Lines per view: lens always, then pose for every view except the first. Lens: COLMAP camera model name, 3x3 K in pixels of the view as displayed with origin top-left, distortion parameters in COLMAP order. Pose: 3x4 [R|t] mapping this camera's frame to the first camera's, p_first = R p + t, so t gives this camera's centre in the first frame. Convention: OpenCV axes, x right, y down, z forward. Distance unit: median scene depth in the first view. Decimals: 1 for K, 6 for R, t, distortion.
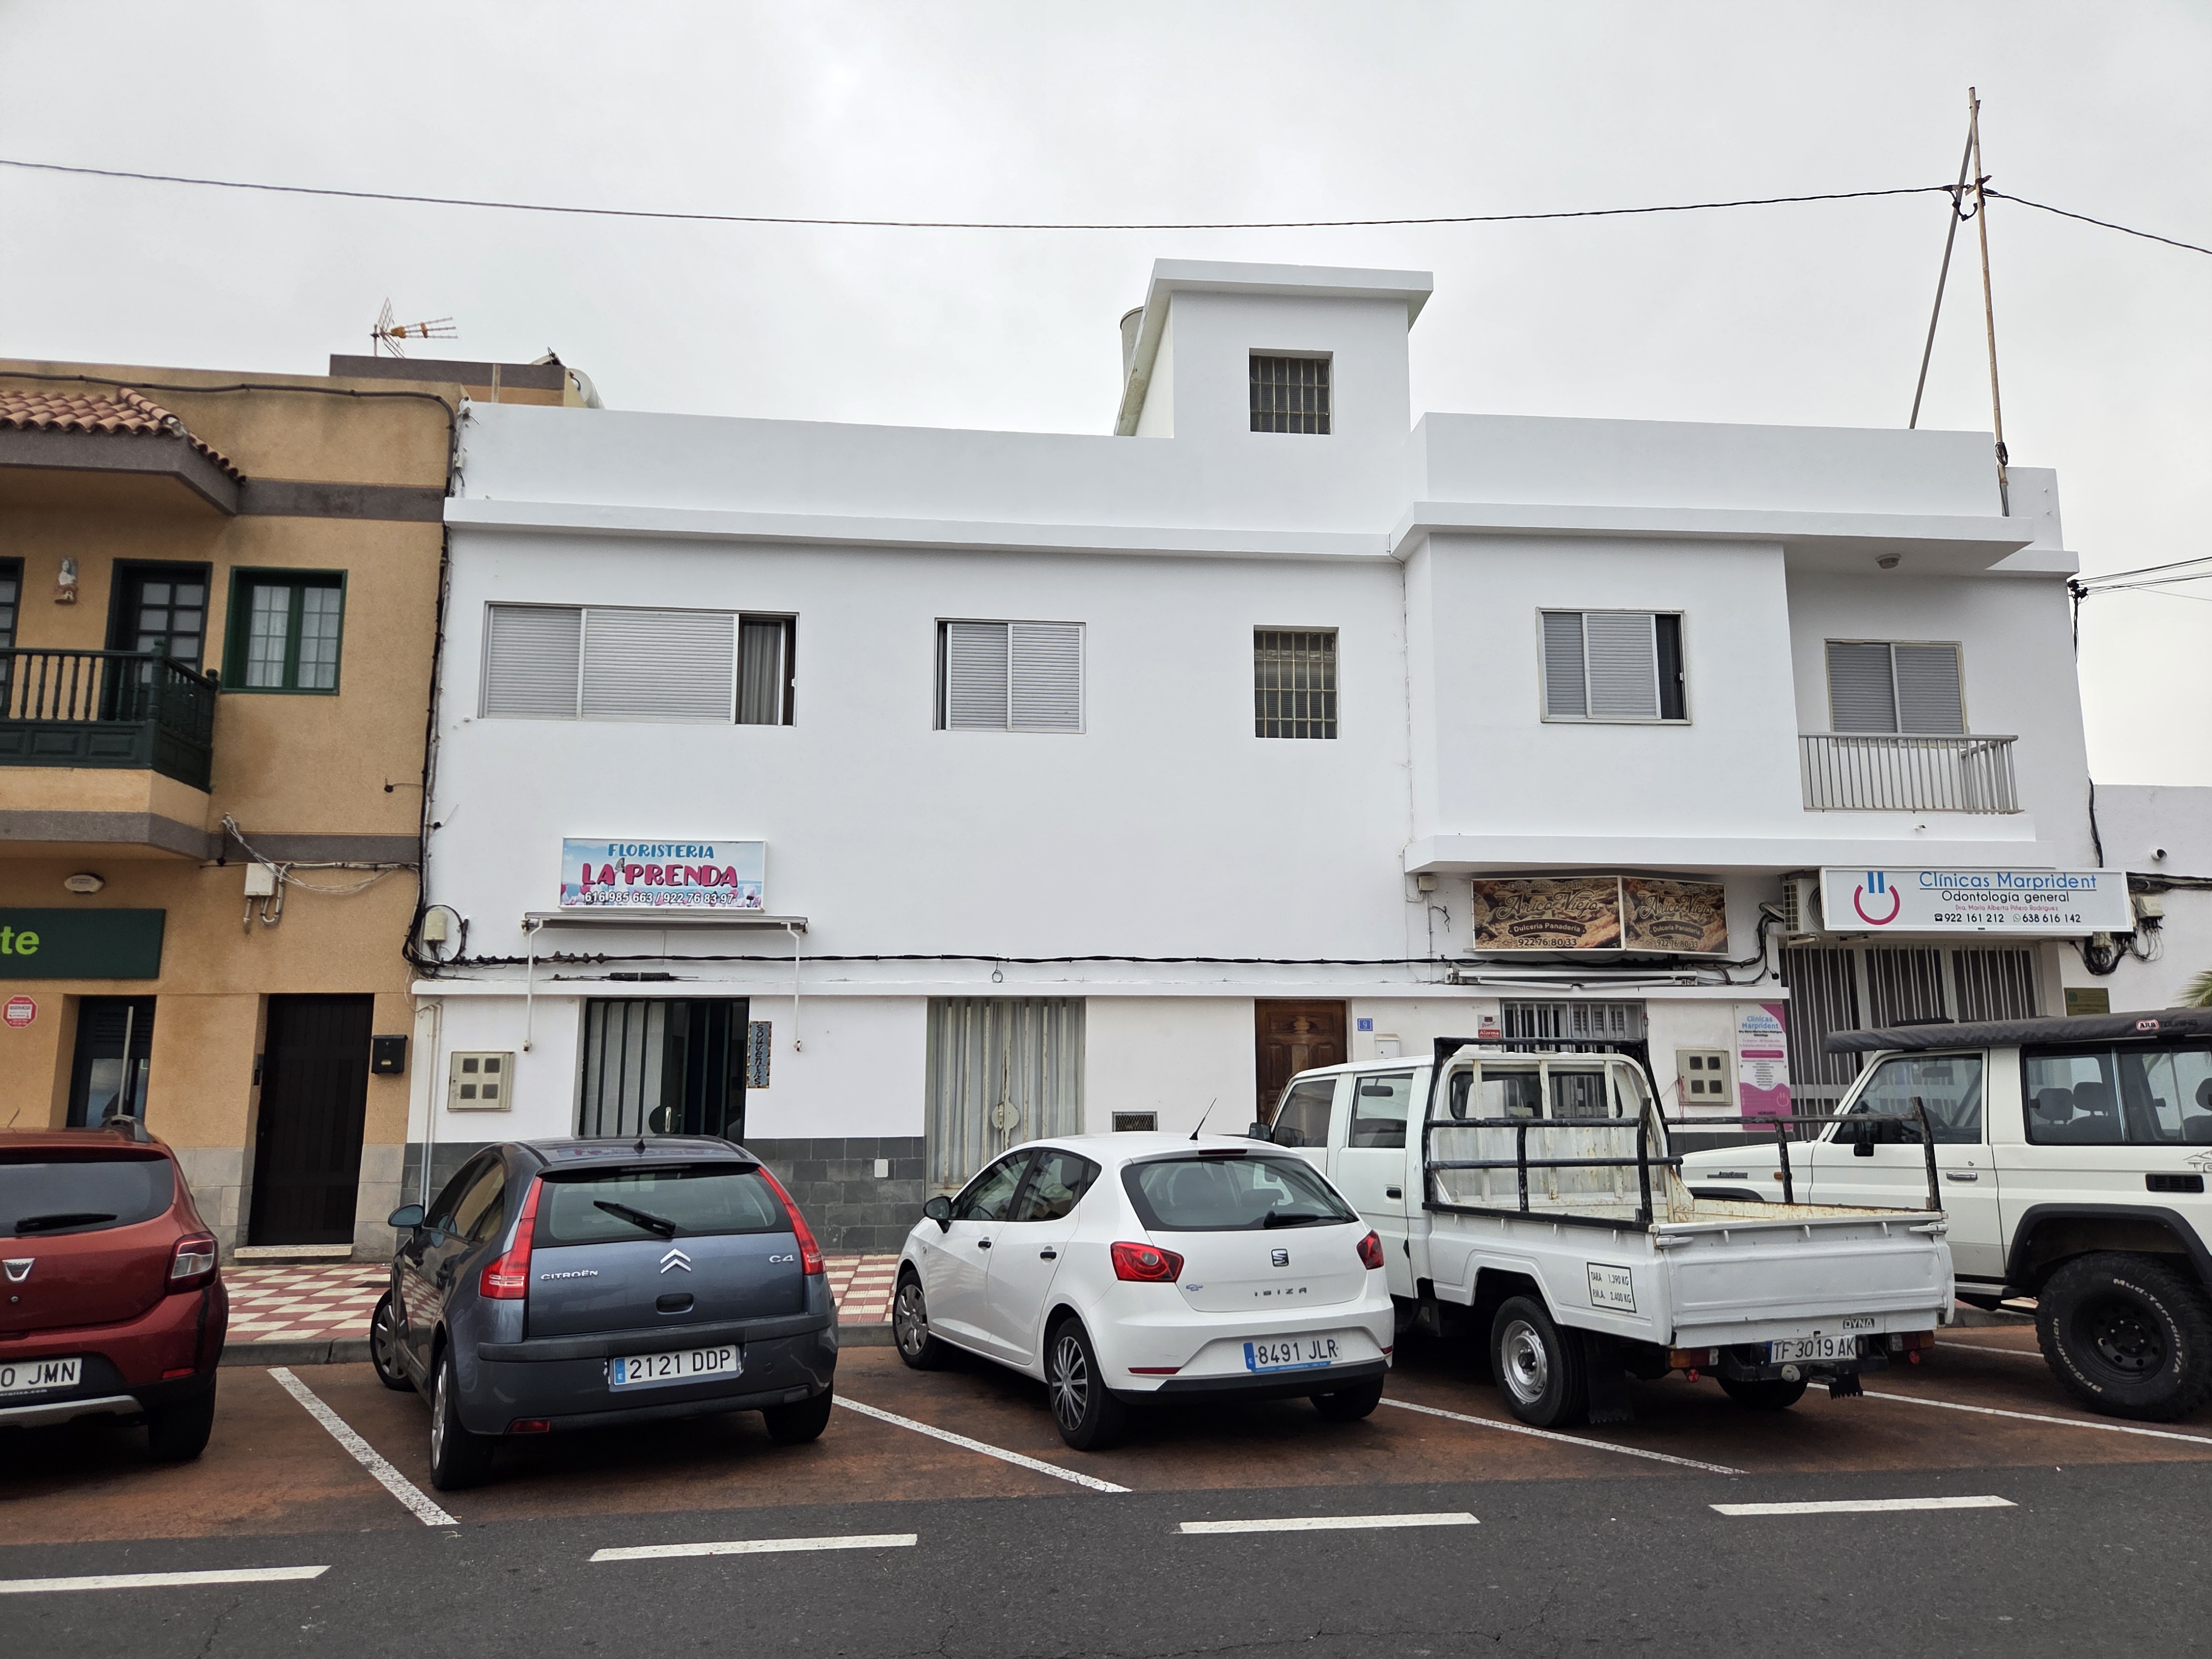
lens RADIAL K [[1485.3, 0, 1106.1], [0, 1485.3, 833.1], [0, 0, 1]] dist [0.062322, -0.014863]
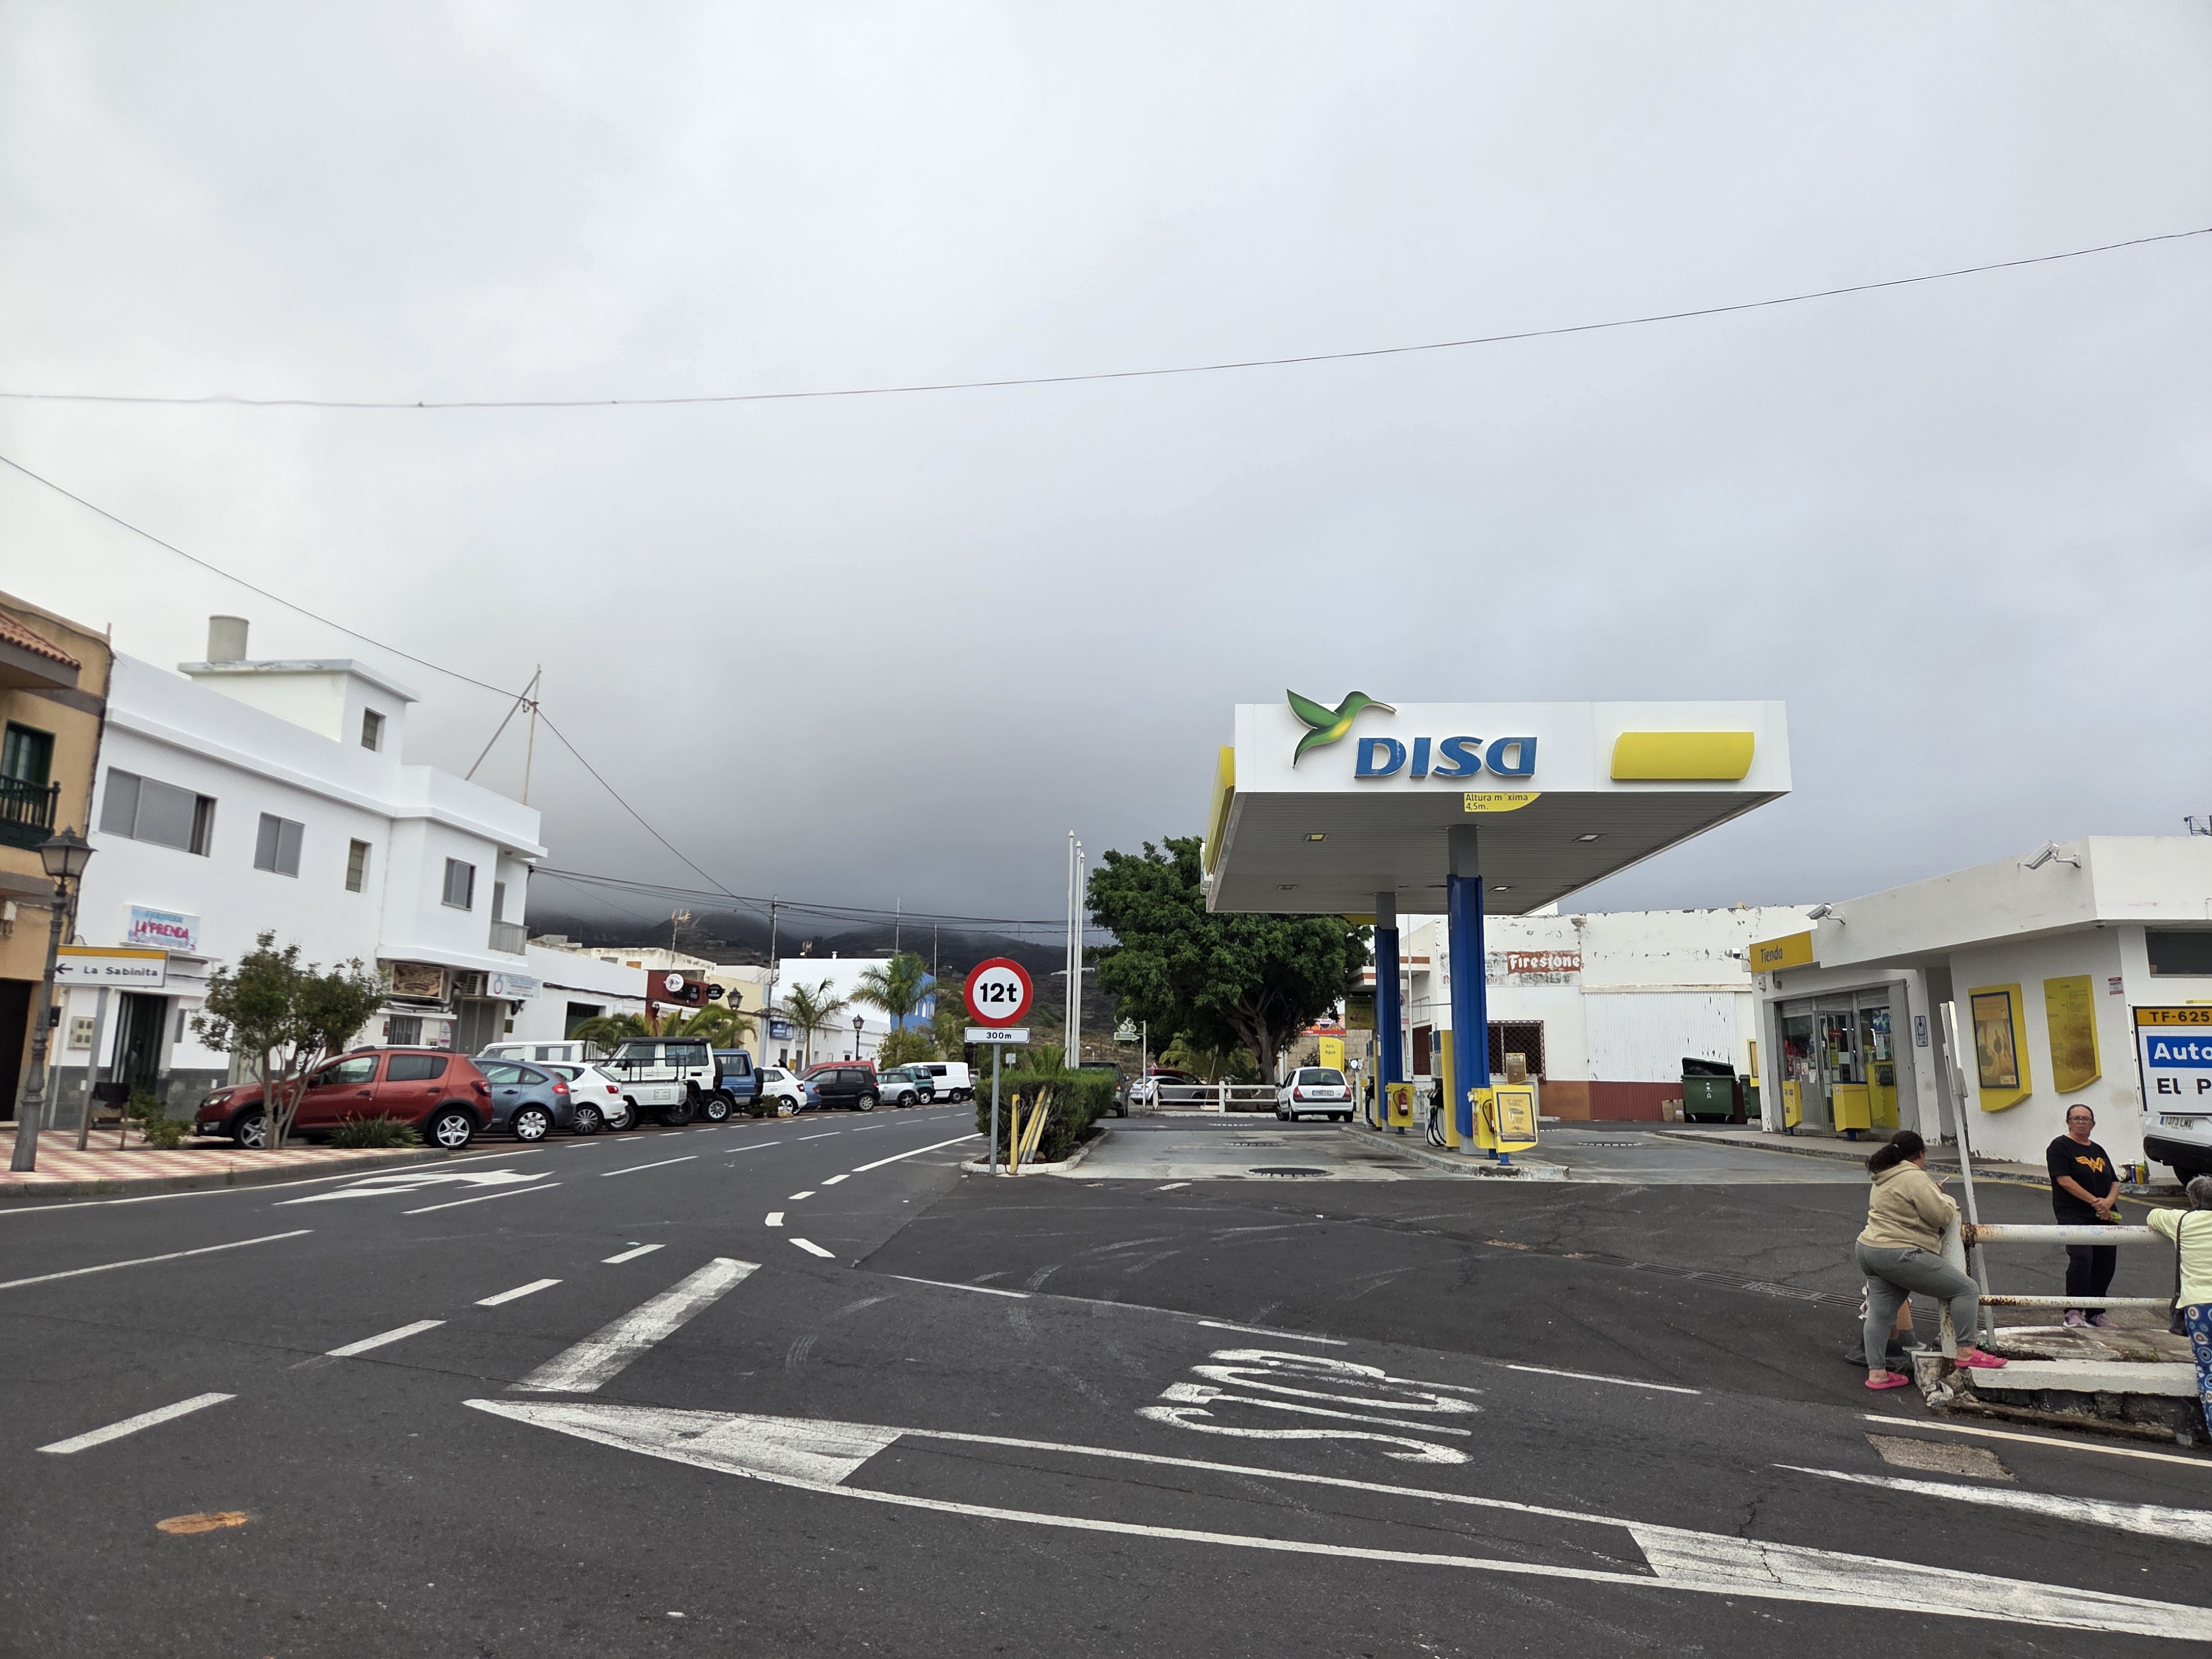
lens RADIAL K [[1485.3, 0, 1108.7], [0, 1485.3, 817.0], [0, 0, 1]] dist [0.062322, -0.014863]
pose [[0.153685, 0.182788, 0.971066, -2.001281], [-0.178186, 0.971757, -0.154718, -0.027156], [-0.971921, -0.149253, 0.181915, -0.505353]]
